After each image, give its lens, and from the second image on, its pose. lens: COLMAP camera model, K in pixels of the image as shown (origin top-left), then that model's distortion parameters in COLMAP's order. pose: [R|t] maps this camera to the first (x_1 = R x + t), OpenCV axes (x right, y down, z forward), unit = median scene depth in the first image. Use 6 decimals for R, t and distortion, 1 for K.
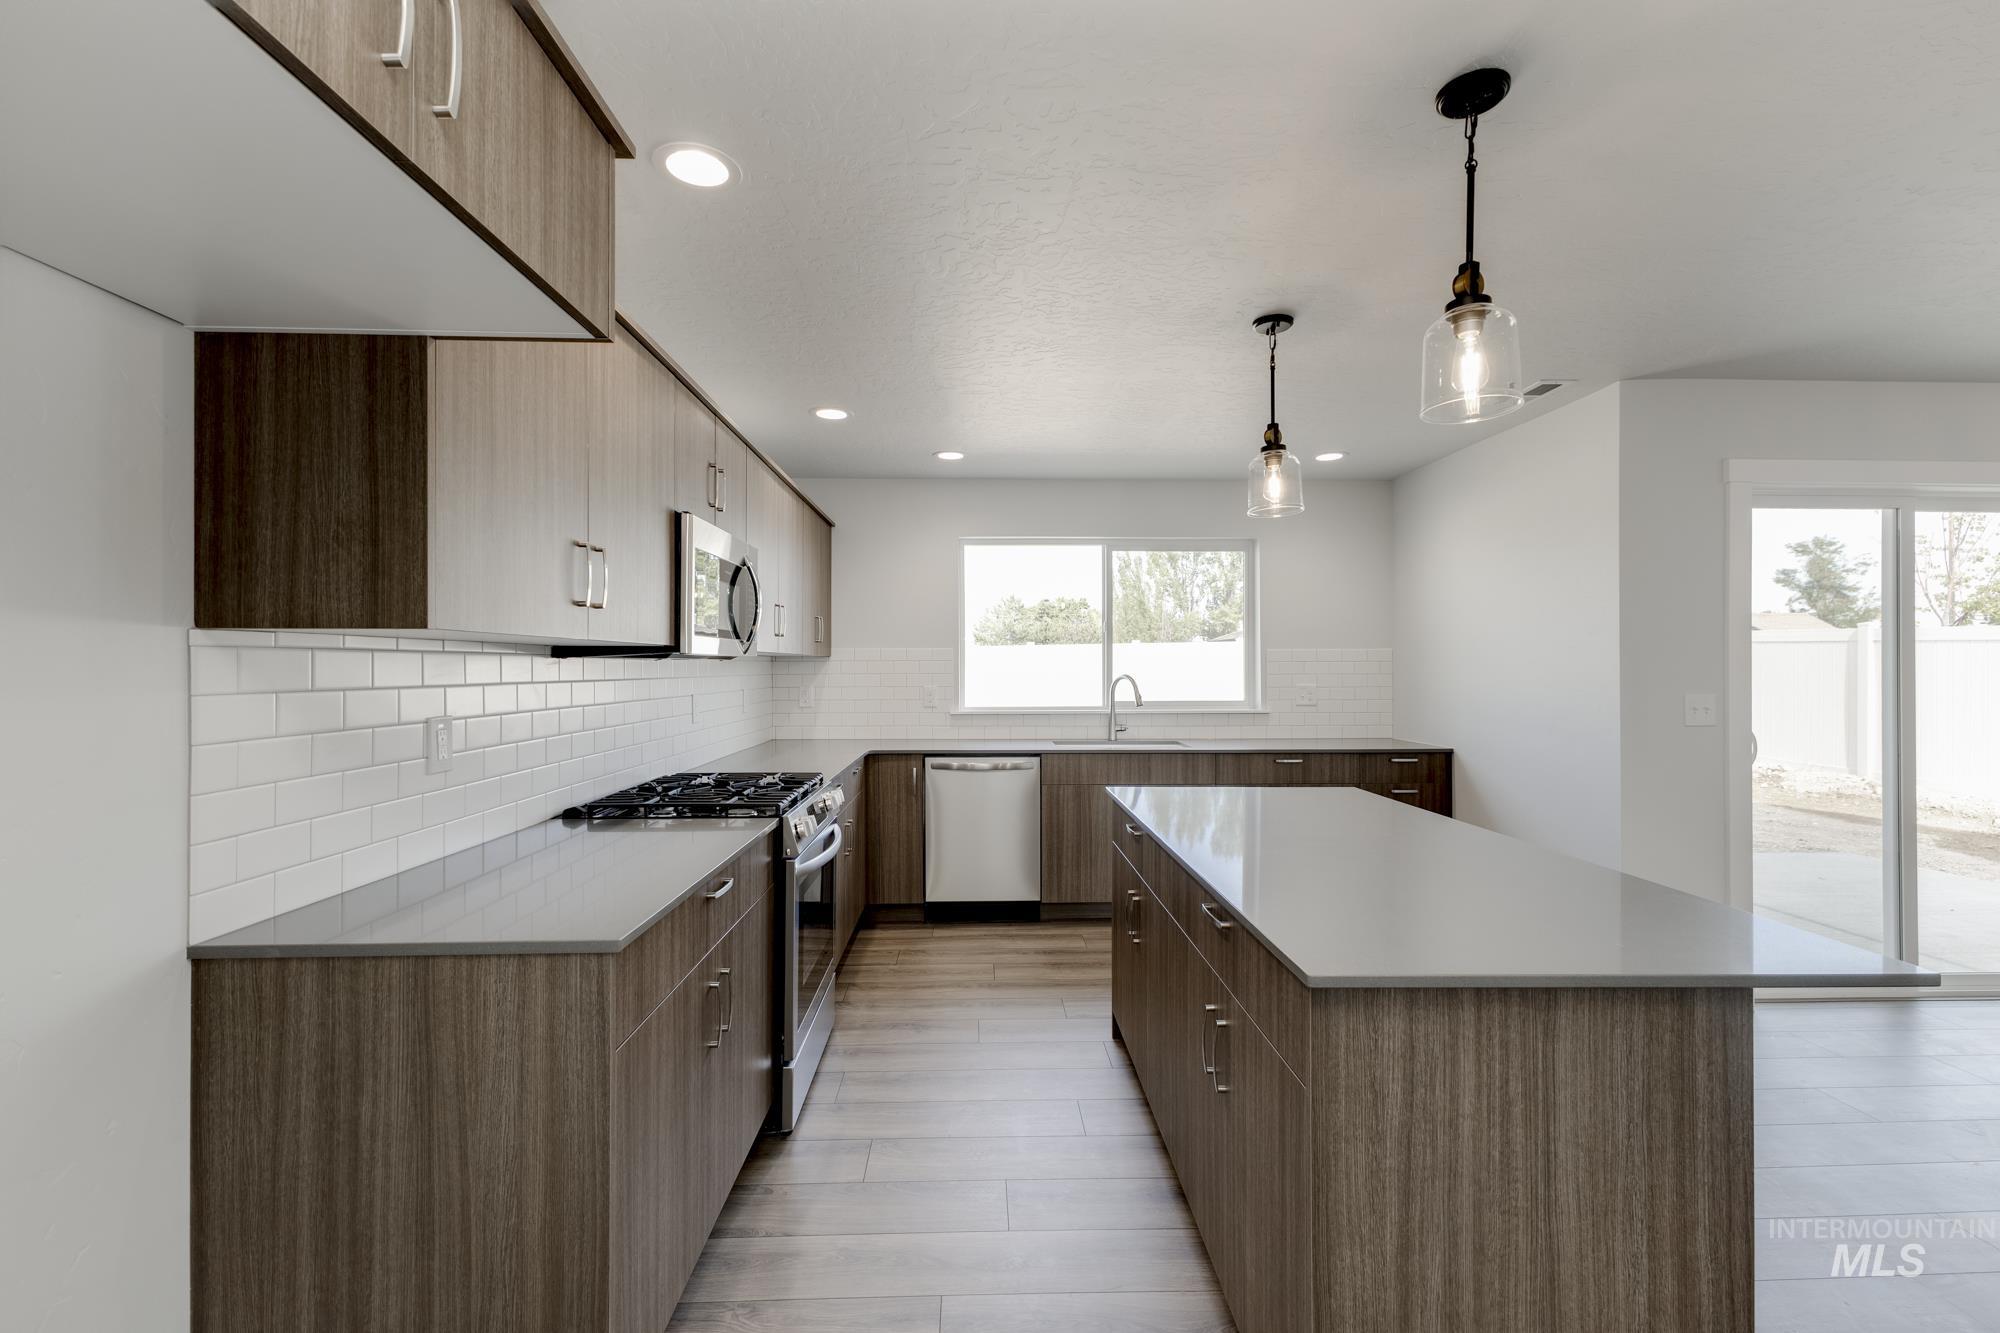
lens RADIAL K [[866.7, 0, 1005.3], [0, 866.7, 662.6], [0, 0, 1]] dist [0.015388, -0.003577]
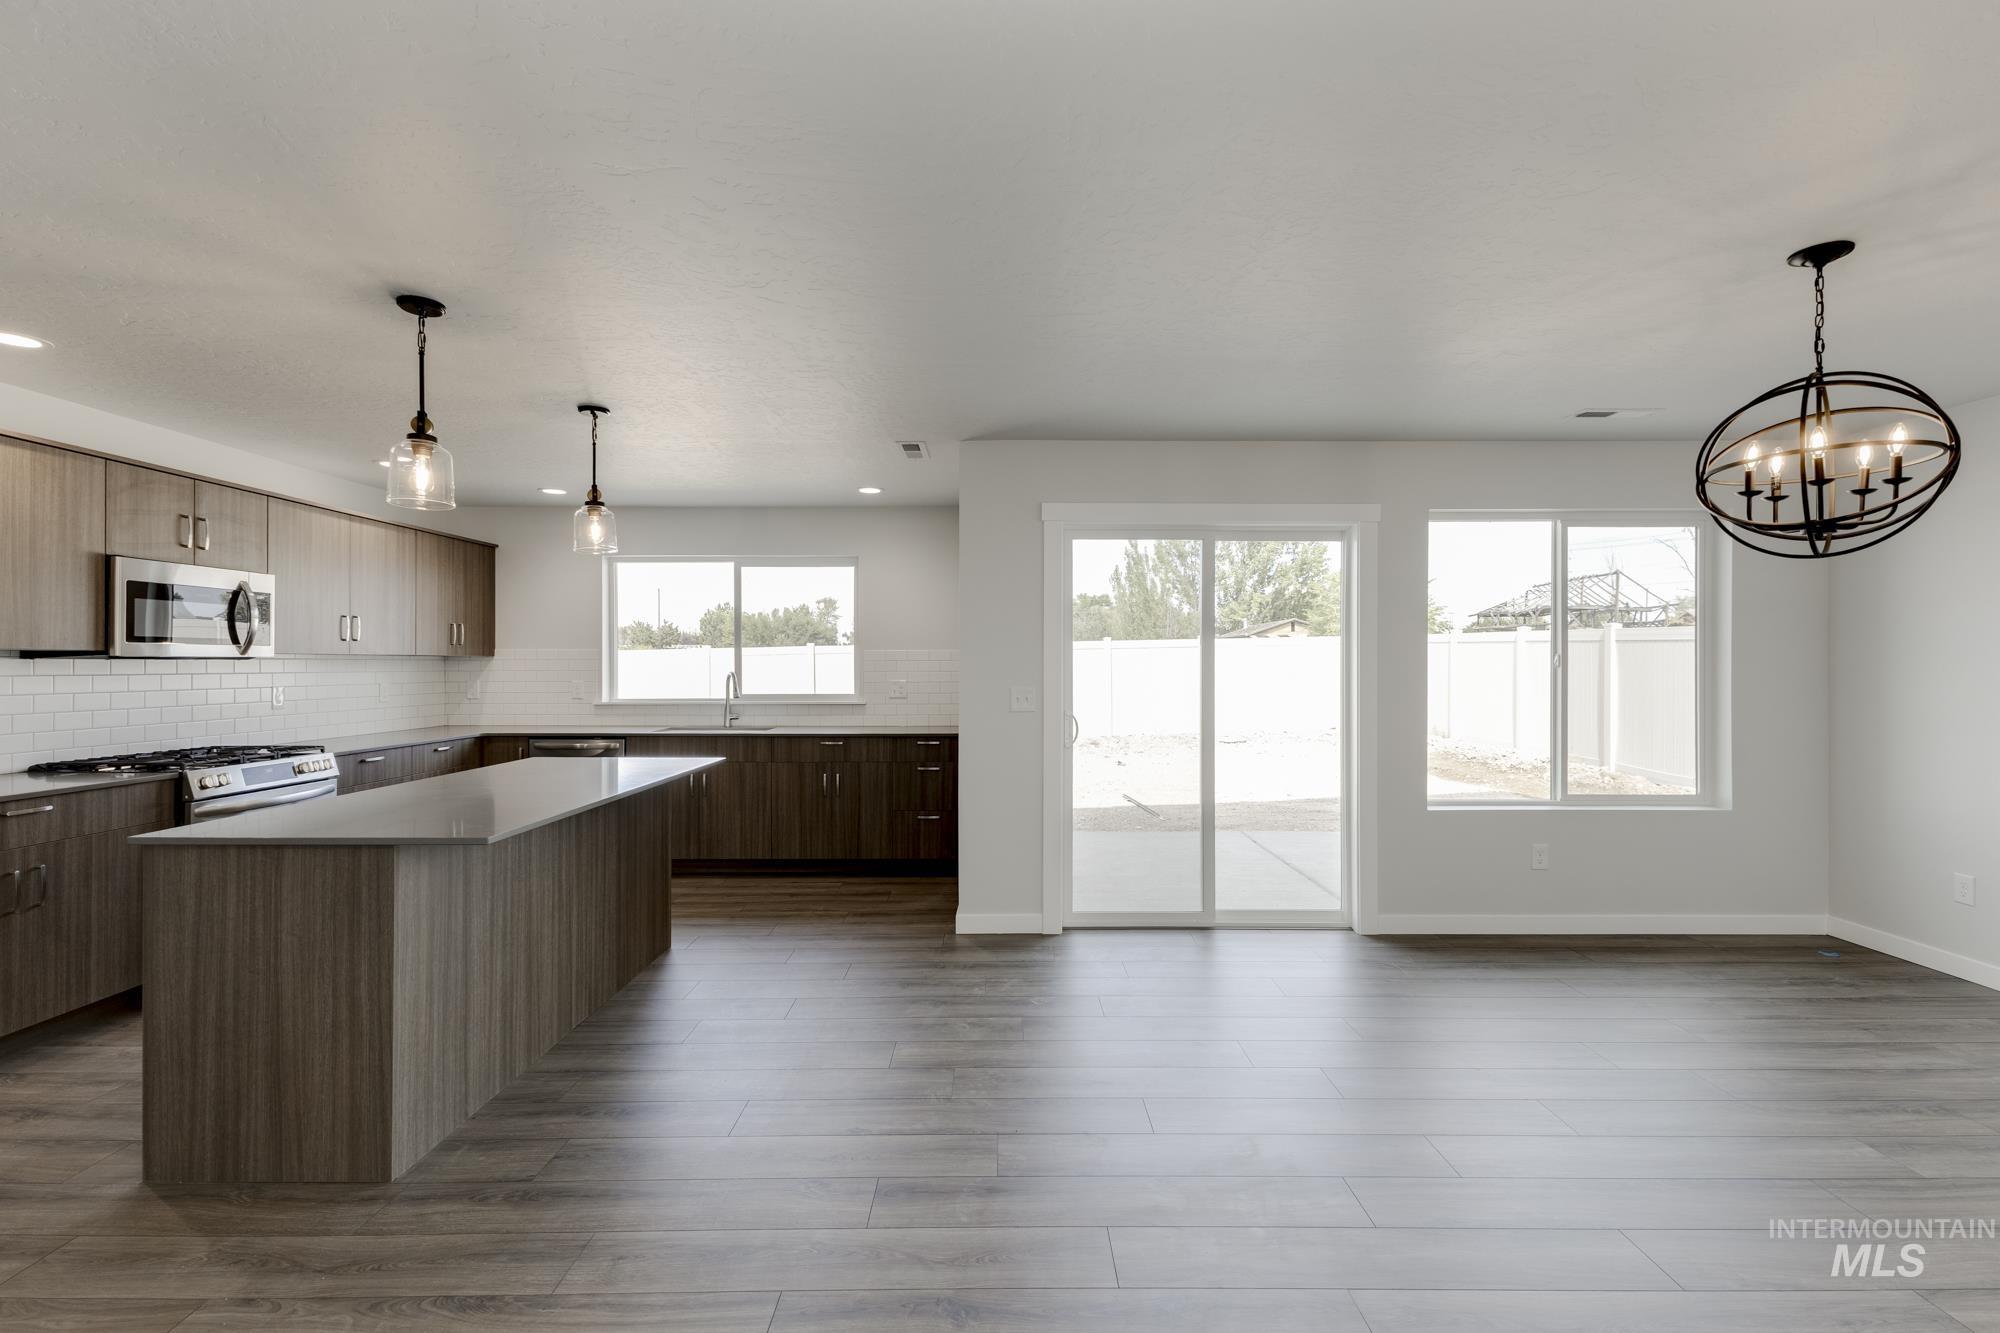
lens RADIAL K [[866.7, 0, 1005.0], [0, 866.7, 661.7], [0, 0, 1]] dist [0.015388, -0.003577]
pose [[0.999427, -0.000920, -0.033839, 0.611094], [0.000967, 0.999999, 0.001369, -0.001255], [0.033838, -0.001400, 0.999426, -0.206018]]
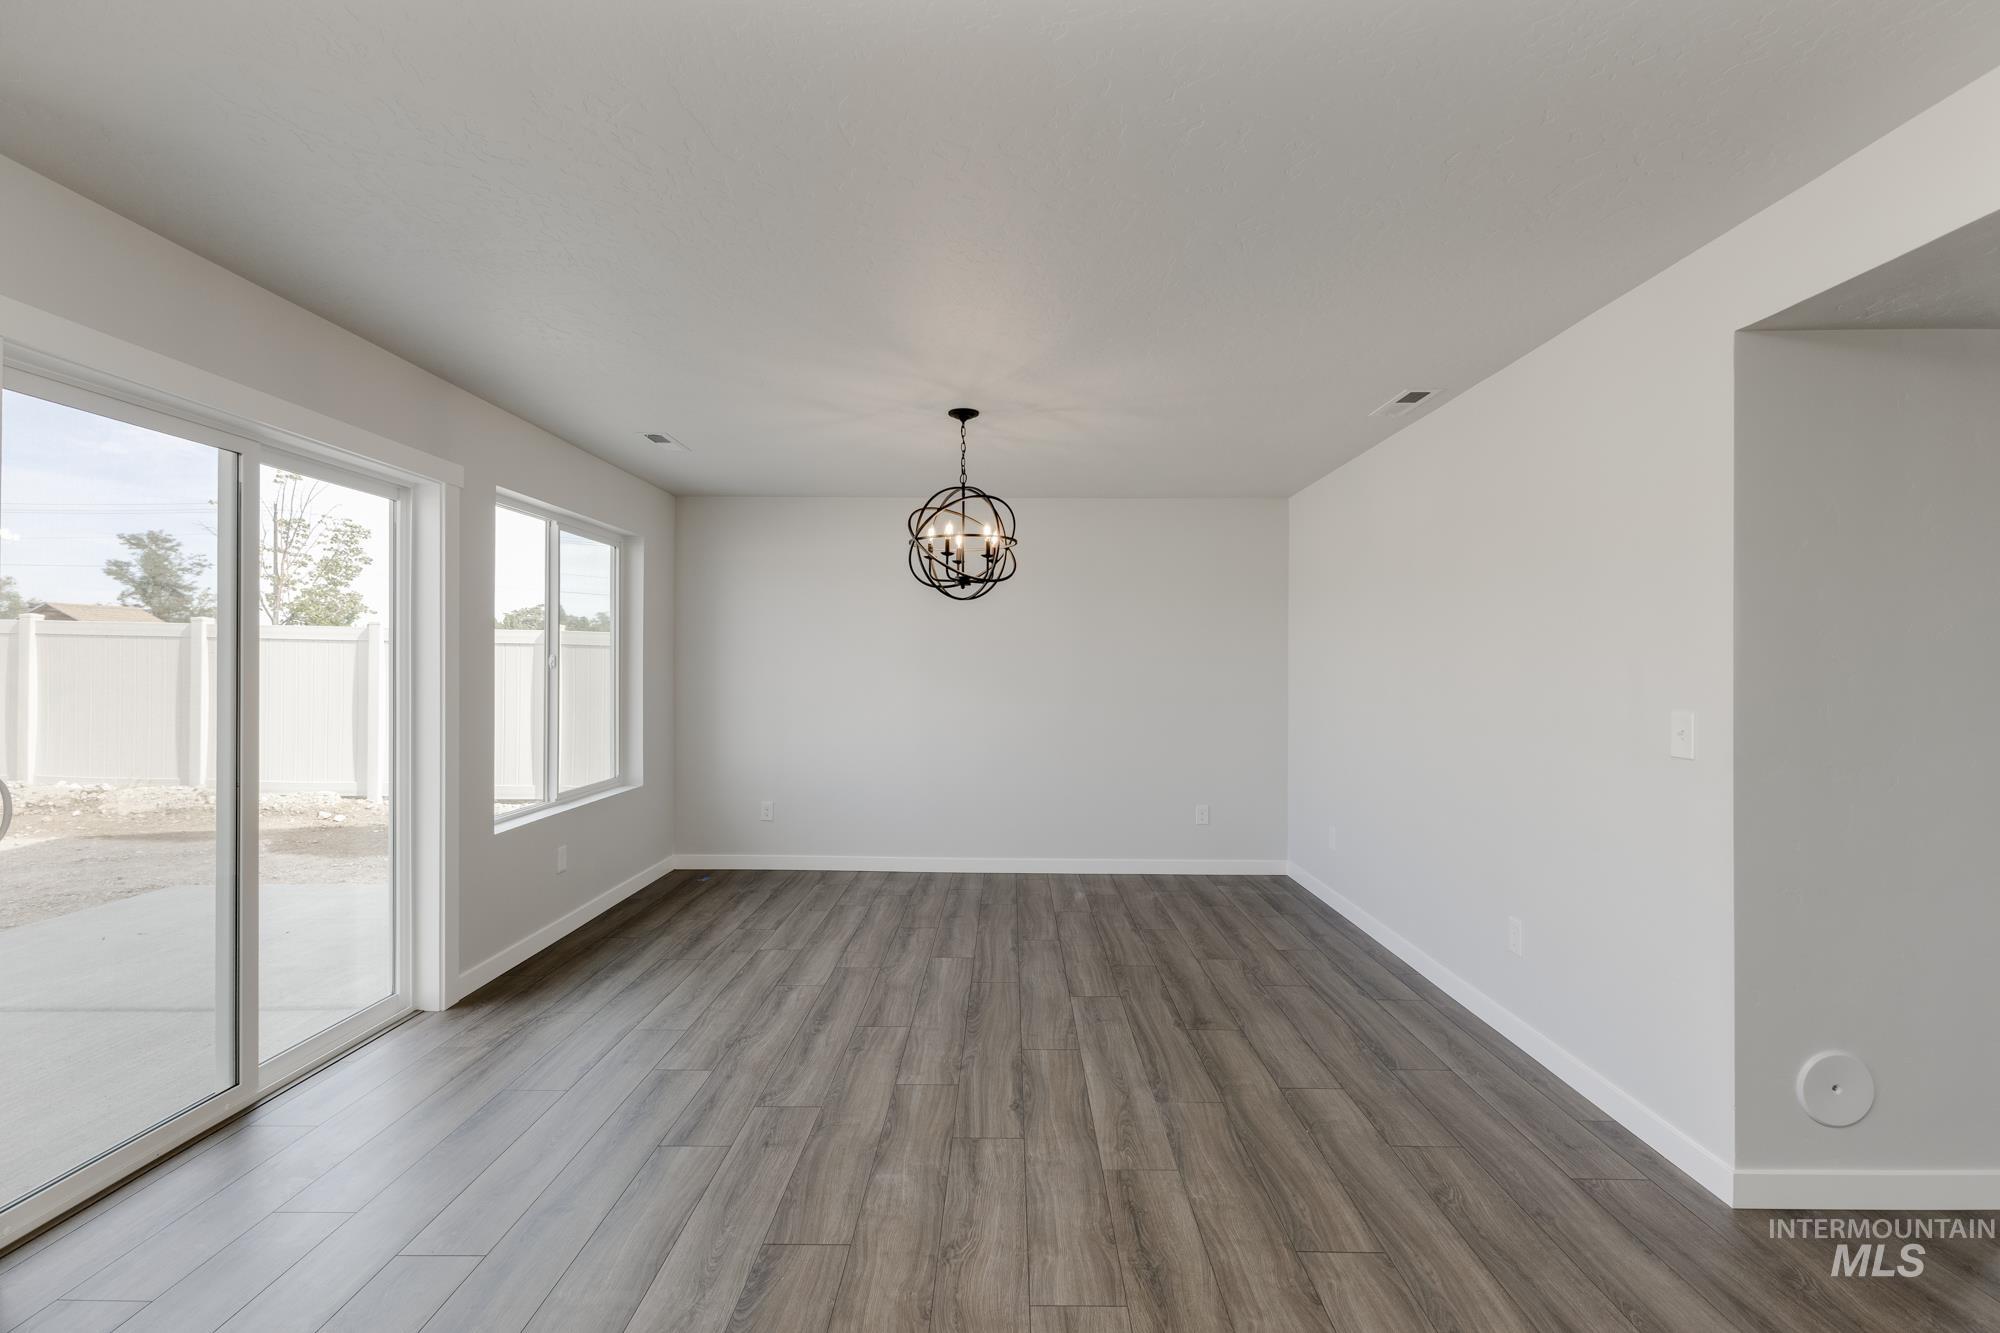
lens RADIAL K [[866.7, 0, 1008.0], [0, 866.7, 667.3], [0, 0, 1]] dist [0.015388, -0.003577]
pose [[0.049831, -0.000502, 0.998758, 0.242019], [-0.006542, 0.999978, 0.000829, 0.001808], [-0.998736, -0.006575, 0.049827, 0.243956]]
